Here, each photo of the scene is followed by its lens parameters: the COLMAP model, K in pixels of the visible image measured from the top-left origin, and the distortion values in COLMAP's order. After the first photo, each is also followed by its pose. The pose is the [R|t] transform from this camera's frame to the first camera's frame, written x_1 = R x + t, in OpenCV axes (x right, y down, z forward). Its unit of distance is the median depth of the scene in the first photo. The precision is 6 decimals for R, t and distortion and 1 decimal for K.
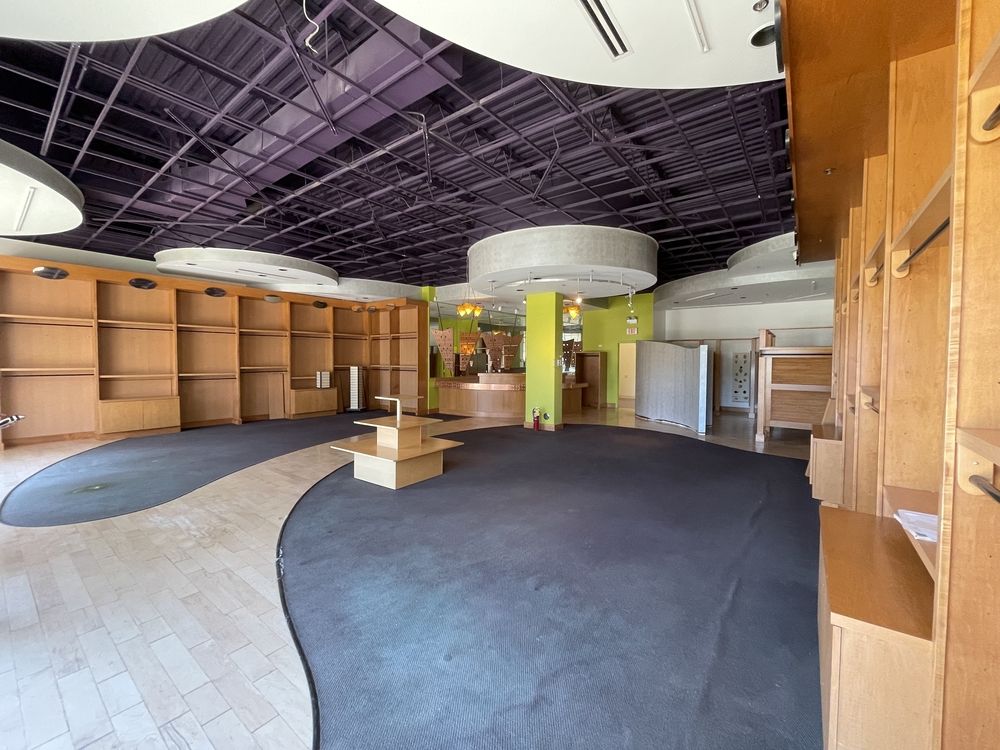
lens RADIAL K [[401.2, 0, 500.6], [0, 401.2, 370.2], [0, 0, 1]] dist [-0.000458, 0.000035]
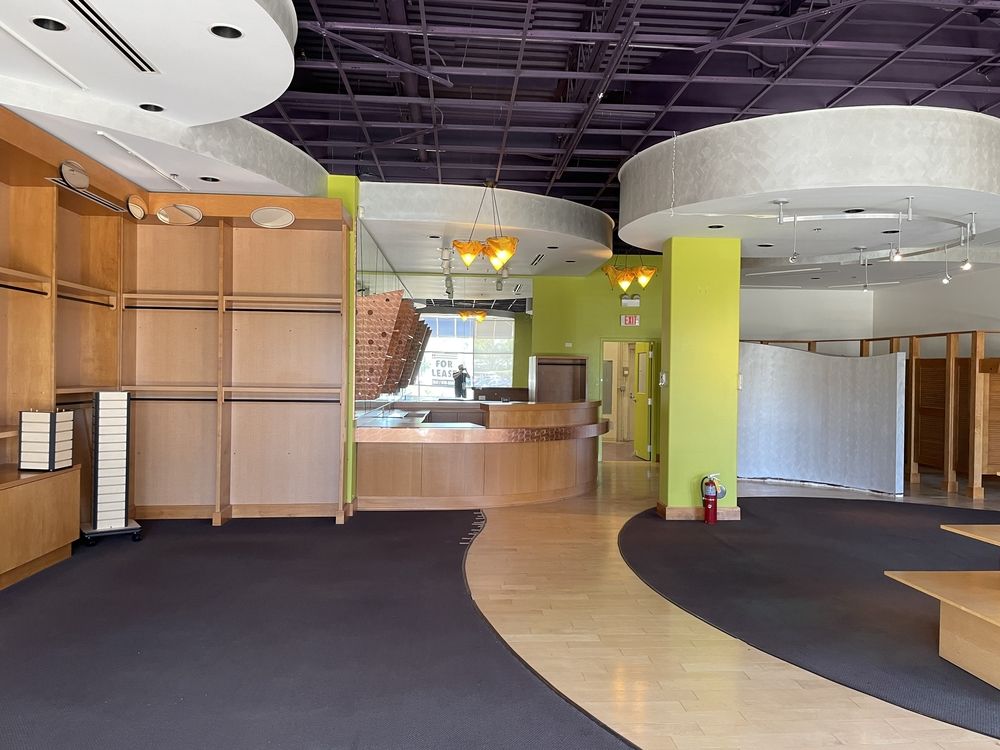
lens RADIAL K [[747.4, 0, 502.0], [0, 747.4, 344.7], [0, 0, 1]] dist [0.001660, 0.000884]
pose [[0.757849, 0.027377, 0.651856, -0.529696], [0.011455, 0.998407, -0.055248, -0.010008], [-0.652330, 0.049337, 0.756328, 0.376606]]
